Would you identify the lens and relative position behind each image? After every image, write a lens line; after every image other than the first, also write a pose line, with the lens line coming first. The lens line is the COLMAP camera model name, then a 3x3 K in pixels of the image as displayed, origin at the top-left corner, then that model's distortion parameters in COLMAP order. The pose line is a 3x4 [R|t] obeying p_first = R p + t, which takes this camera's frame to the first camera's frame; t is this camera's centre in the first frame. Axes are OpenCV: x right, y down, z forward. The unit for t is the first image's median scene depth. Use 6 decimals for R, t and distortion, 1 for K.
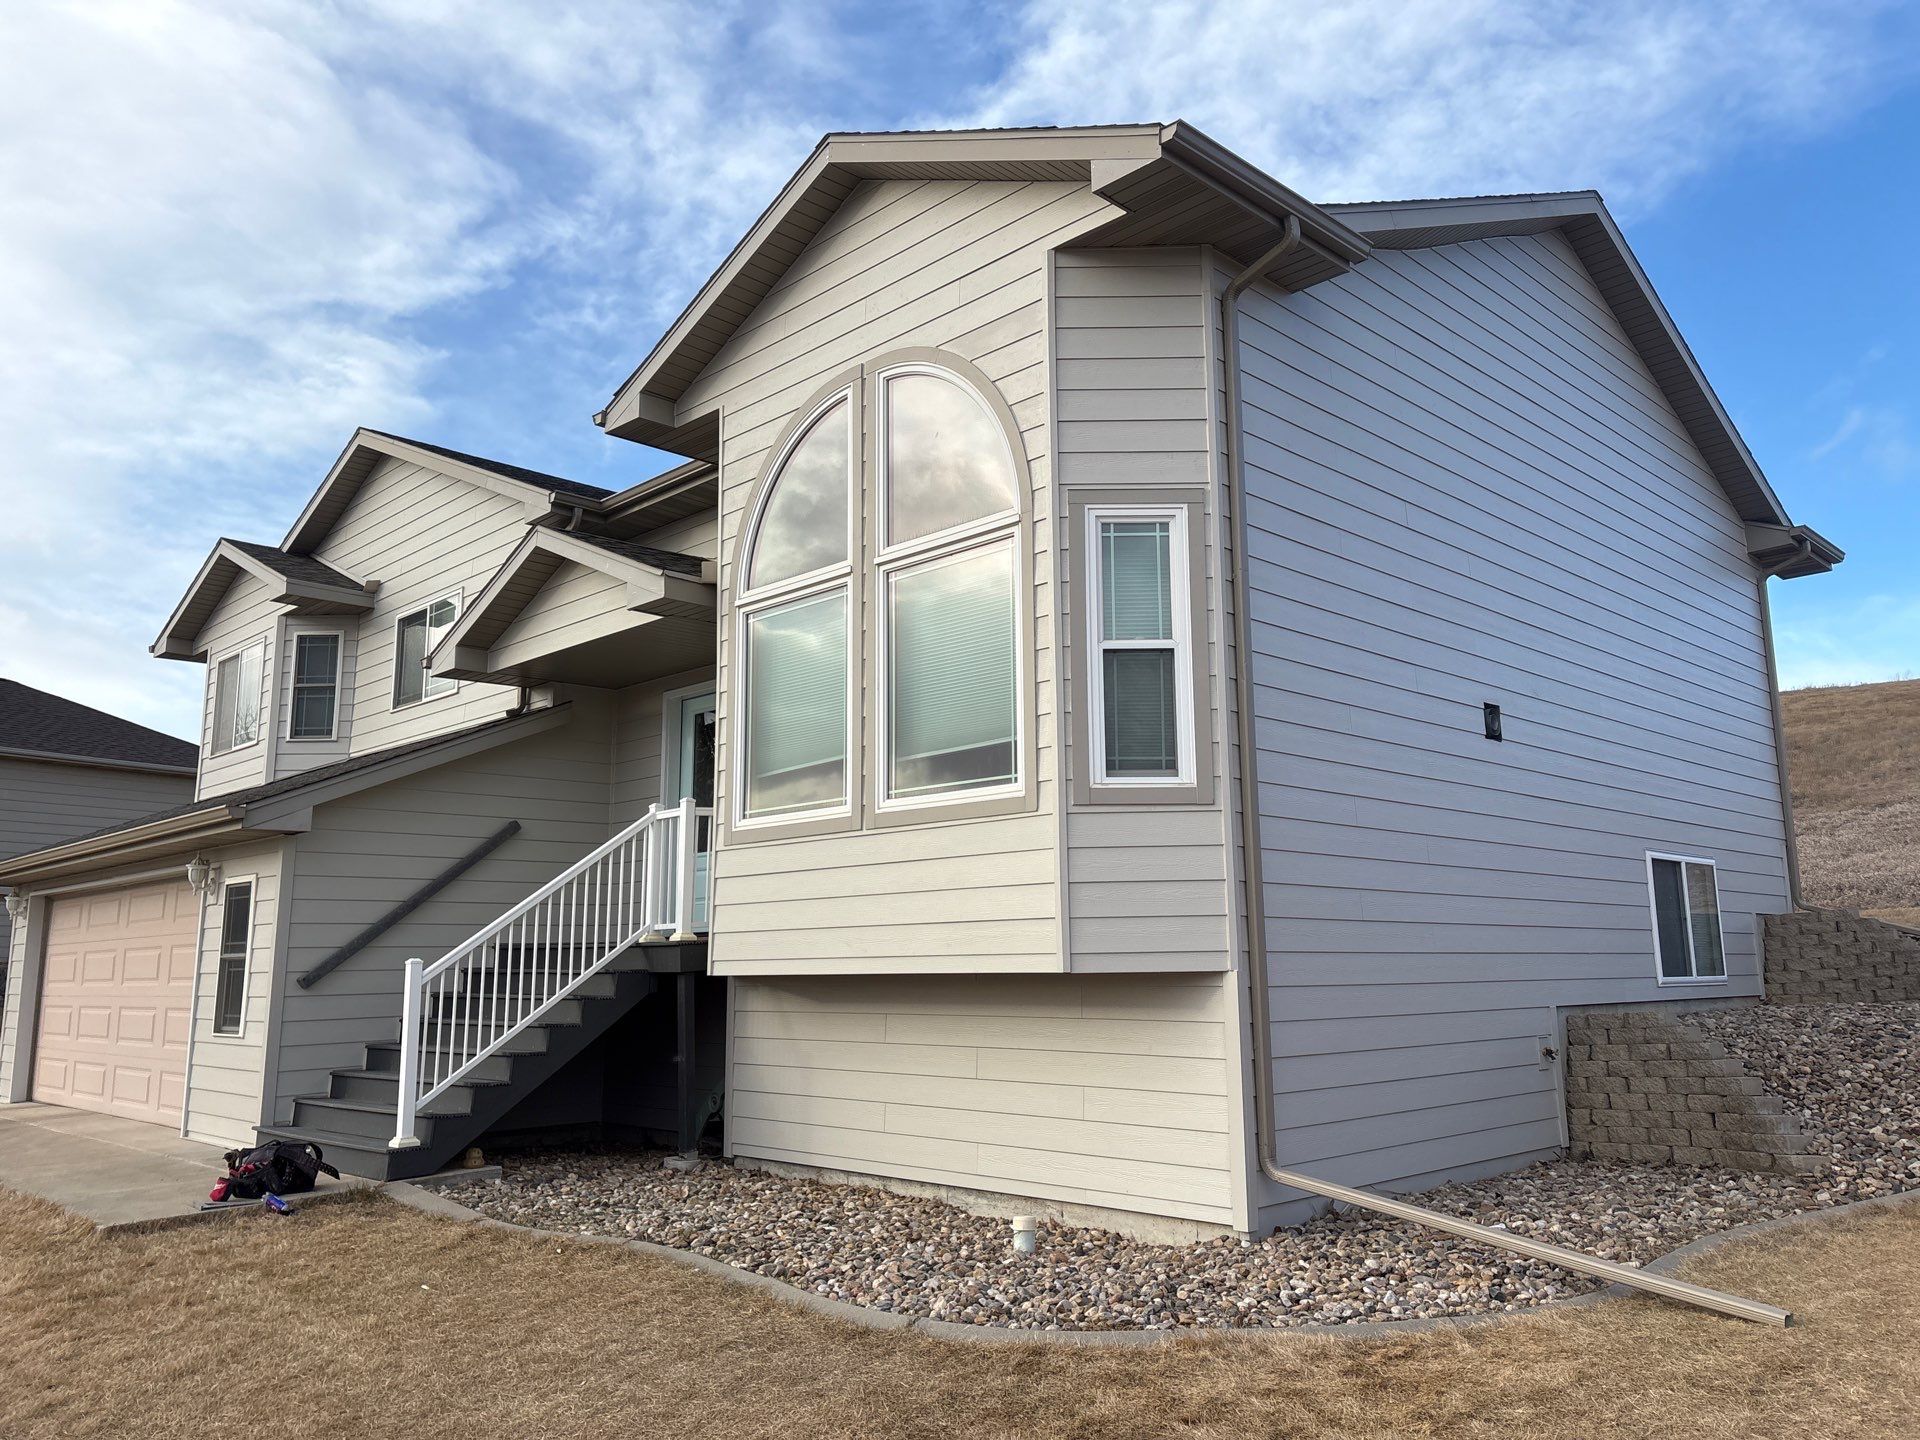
lens RADIAL K [[1471.3, 0, 981.6], [0, 1471.3, 718.3], [0, 0, 1]] dist [0.056319, -0.080491]
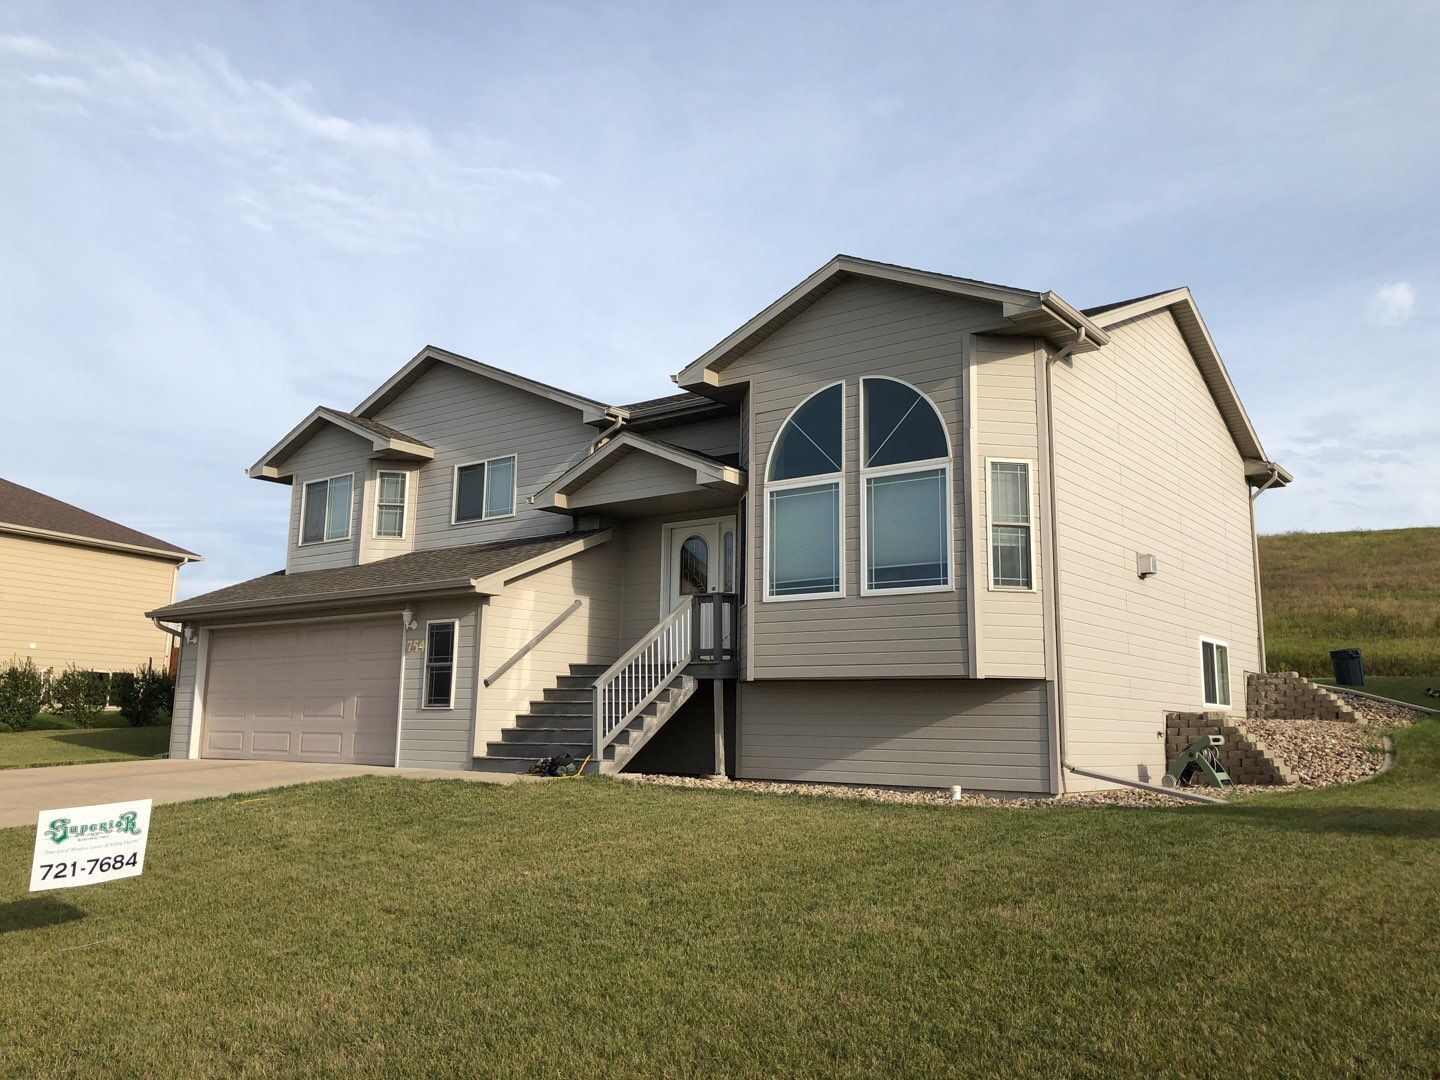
lens RADIAL K [[1180.3, 0, 731.0], [0, 1180.3, 537.3], [0, 0, 1]] dist [0.112451, -0.163021]
pose [[0.990844, 0.048871, 0.125858, -0.374630], [-0.049622, 0.998764, 0.002833, -0.013578], [-0.125564, -0.009052, 0.992044, -0.489087]]
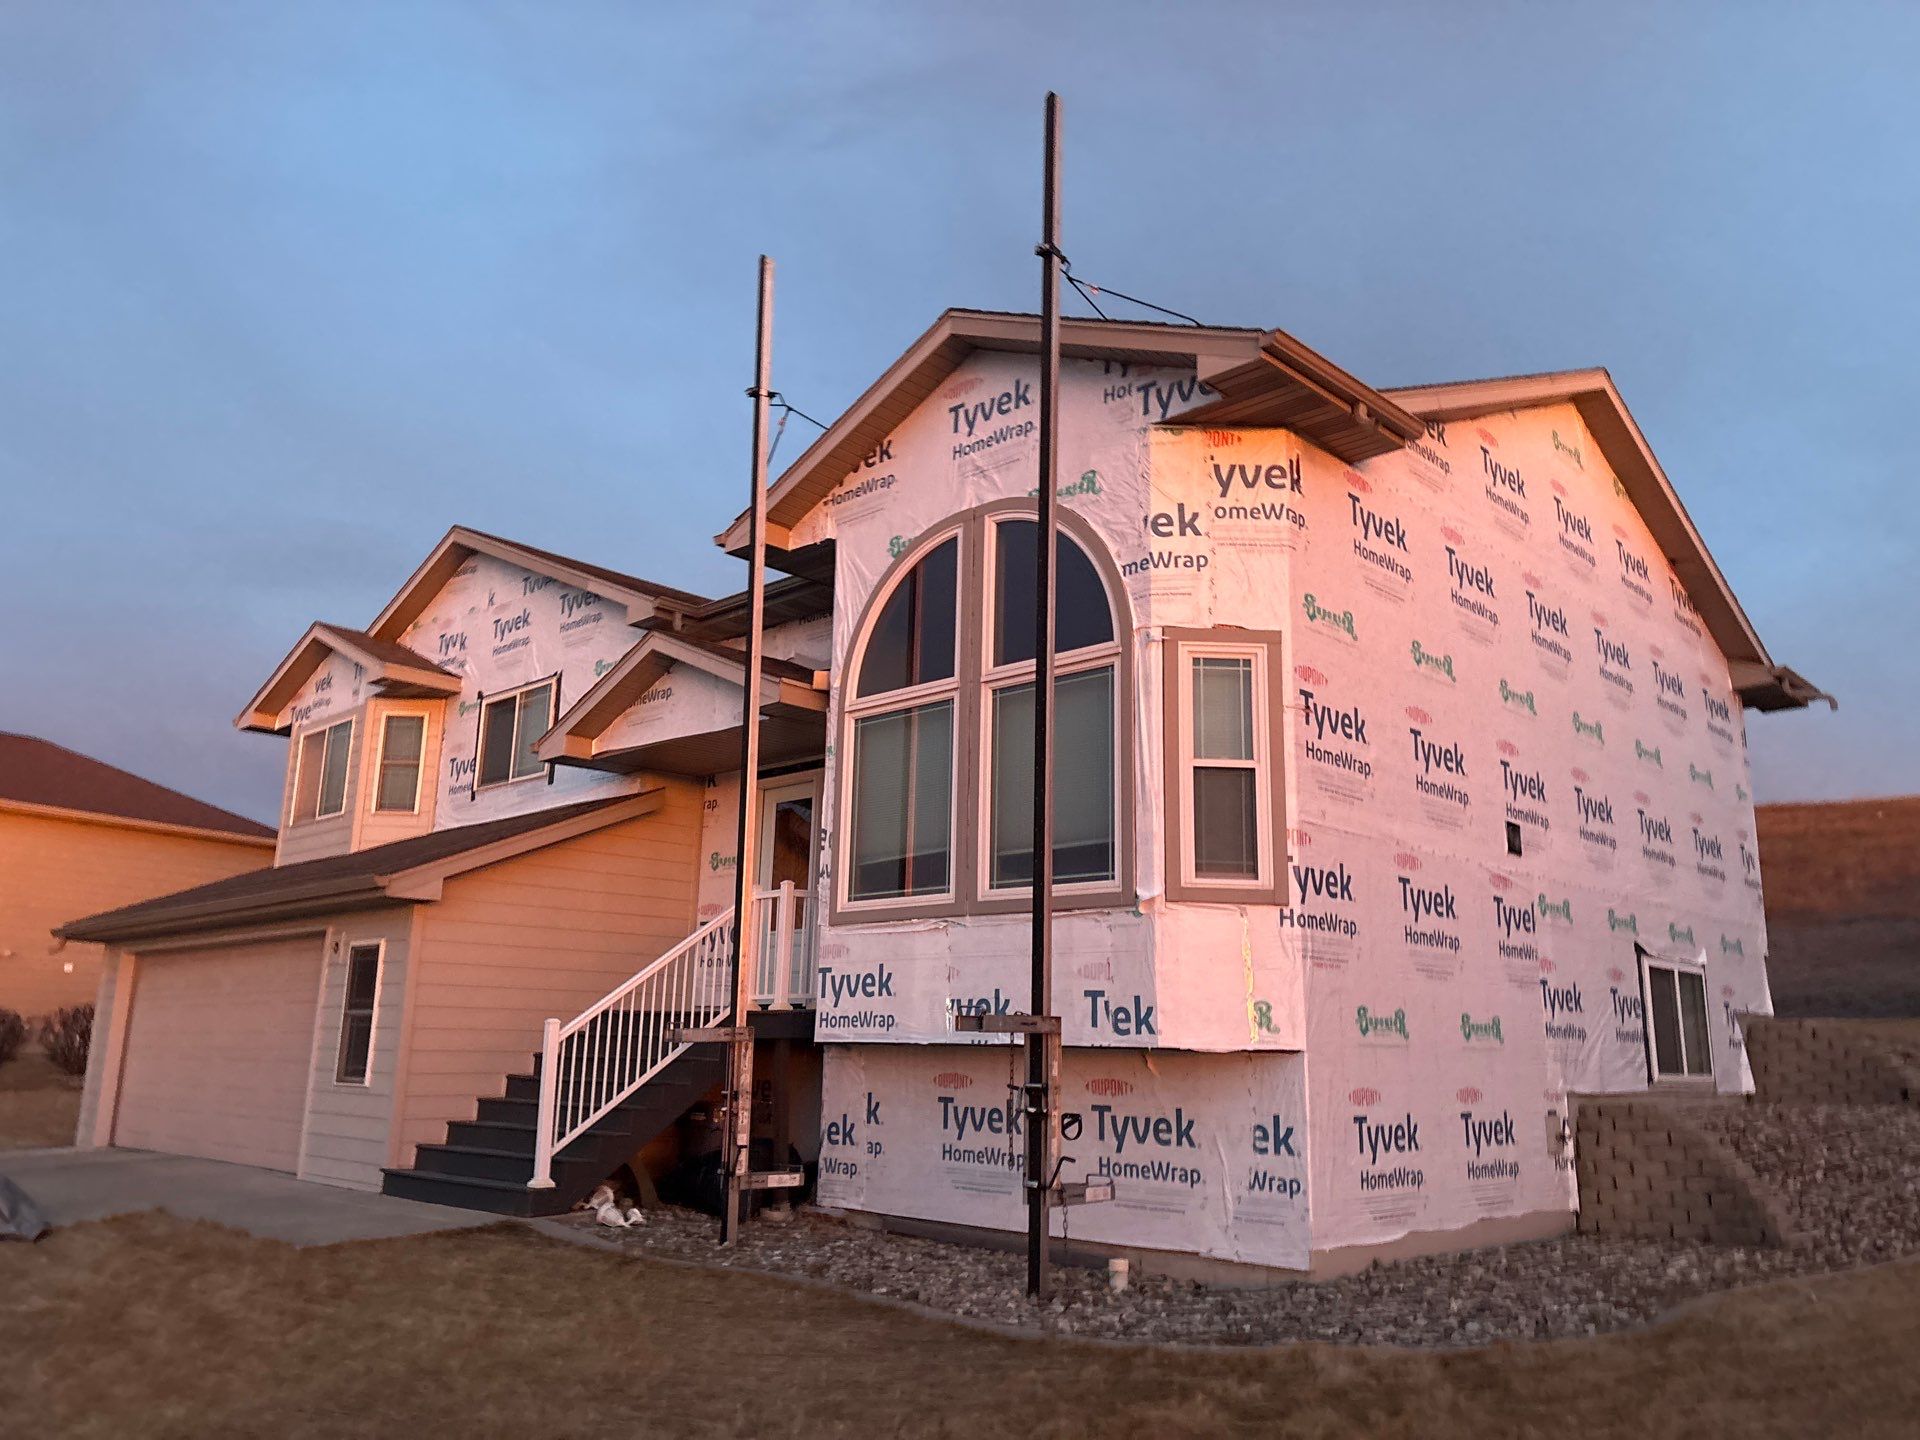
lens RADIAL K [[1485.3, 0, 960.0], [0, 1485.3, 720.0], [0, 0, 1]] dist [0.006482, -0.005288]
pose [[0.999388, 0.034302, 0.006902, -0.081383], [-0.033855, 0.997805, -0.056912, -0.008224], [-0.008839, 0.056644, 0.998355, -0.120896]]
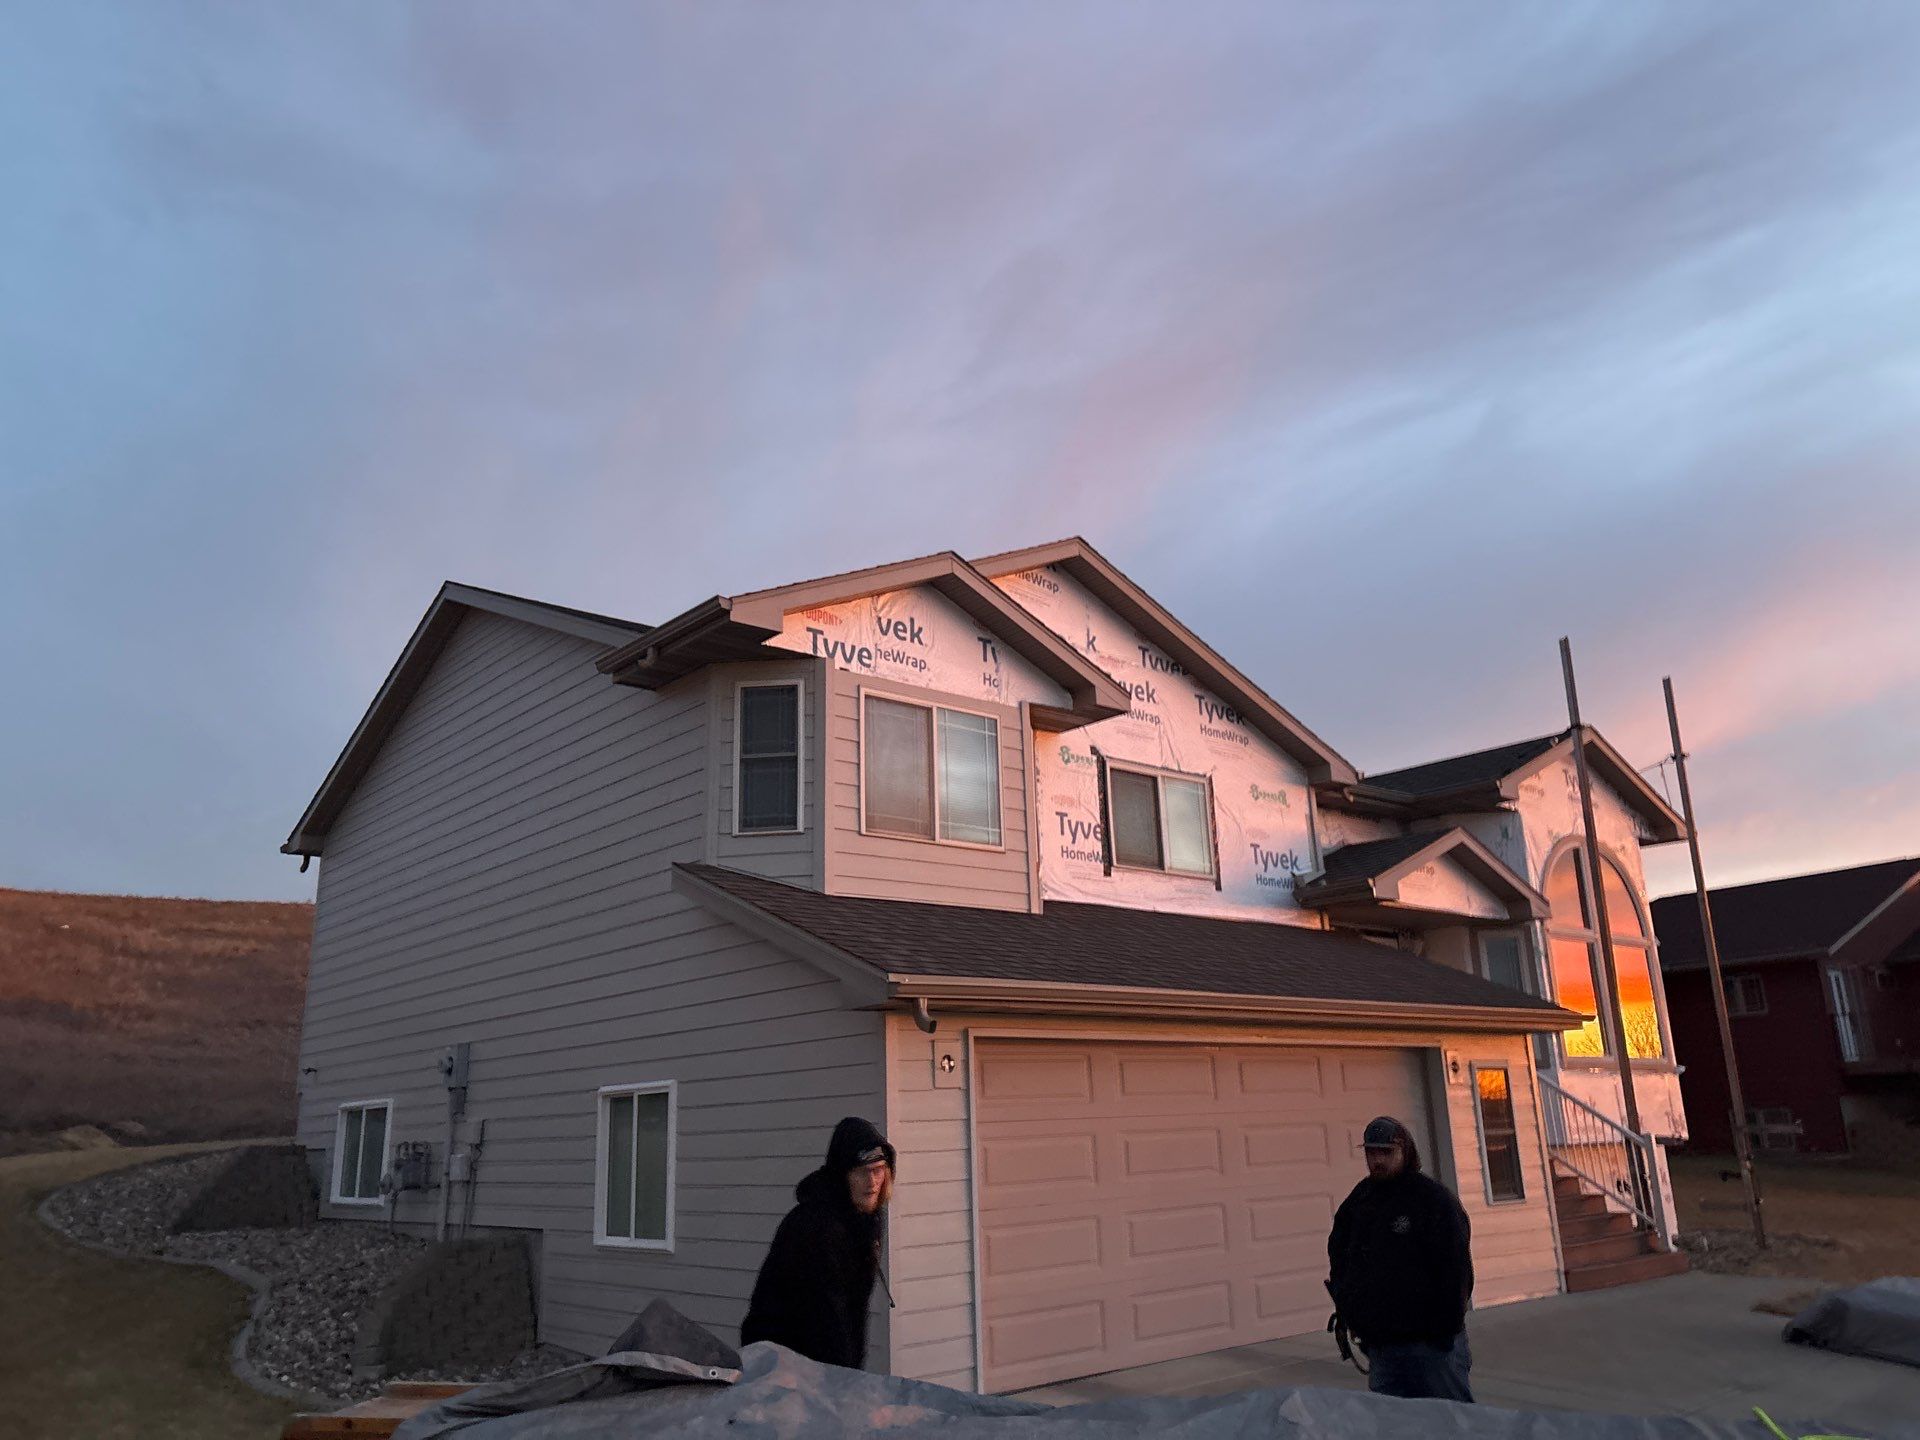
lens RADIAL K [[1467.5, 0, 1006.3], [0, 1467.5, 707.2], [0, 0, 1]] dist [0.063919, -0.086722]
pose [[0.061290, 0.286092, 0.956240, -1.885048], [-0.137787, 0.951294, -0.275781, 0.235578], [-0.988564, -0.114855, 0.097725, 1.422552]]
